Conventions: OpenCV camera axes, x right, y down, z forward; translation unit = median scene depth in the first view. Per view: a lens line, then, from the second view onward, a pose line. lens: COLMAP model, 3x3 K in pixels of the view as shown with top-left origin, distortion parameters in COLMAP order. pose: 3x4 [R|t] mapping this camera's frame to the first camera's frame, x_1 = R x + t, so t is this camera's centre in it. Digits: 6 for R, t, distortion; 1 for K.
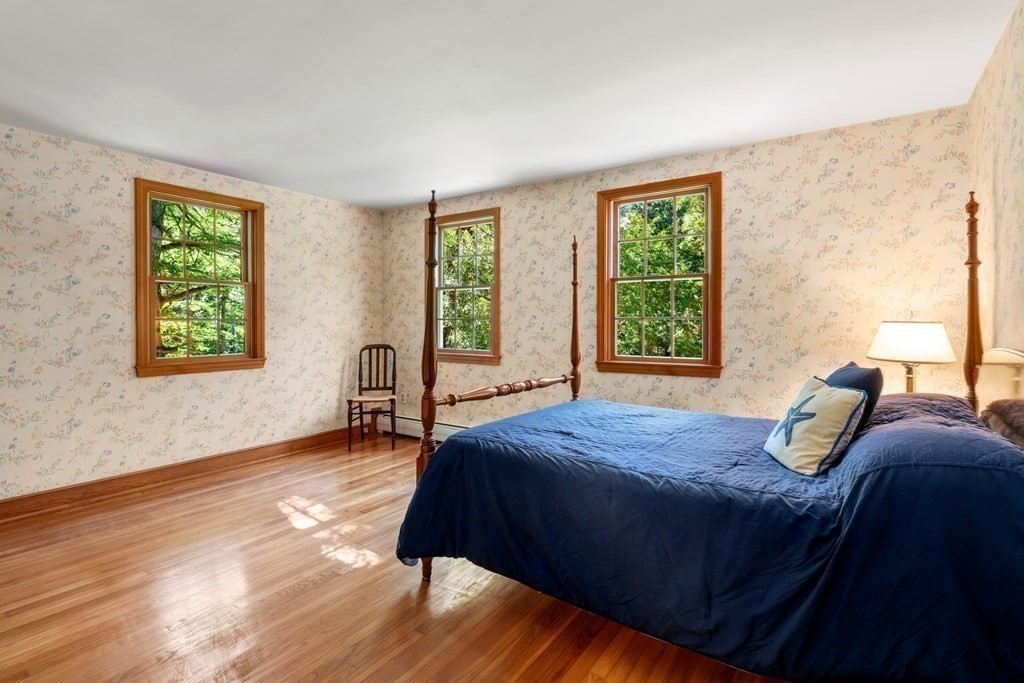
lens RADIAL K [[500.7, 0, 510.5], [0, 500.7, 330.9], [0, 0, 1]] dist [0.000178, 0.000270]
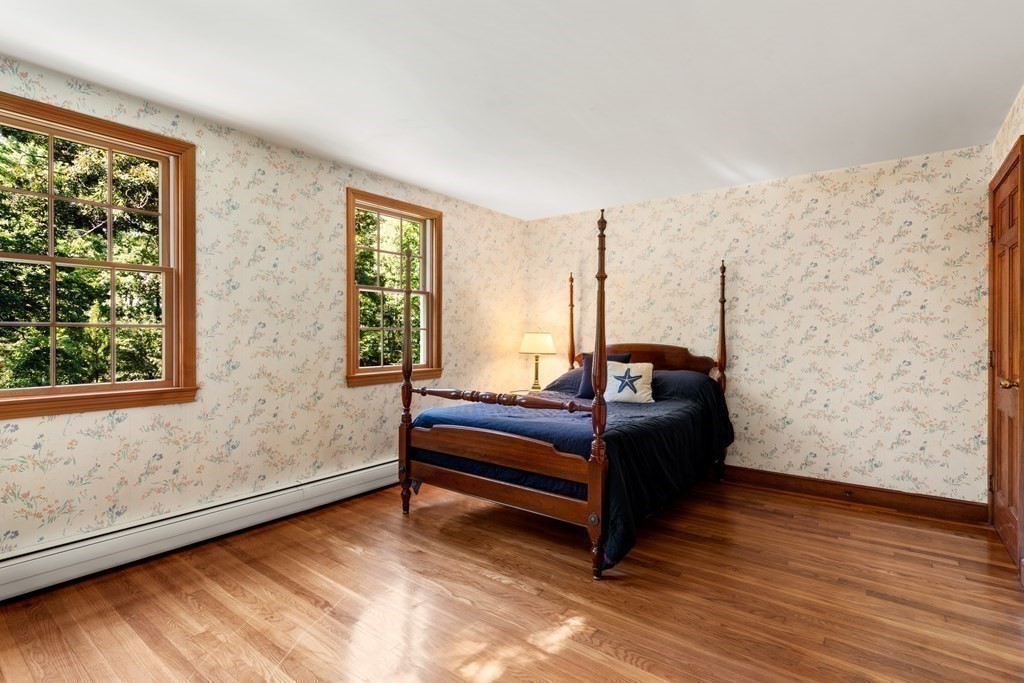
lens RADIAL K [[499.5, 0, 512.0], [0, 499.5, 341.5], [0, 0, 1]] dist [0.001039, 0.000327]
pose [[0.054595, -0.007063, 0.998484, -0.725109], [0.022507, 0.999730, 0.005841, 0.000501], [-0.998255, 0.022154, 0.054739, 0.680655]]
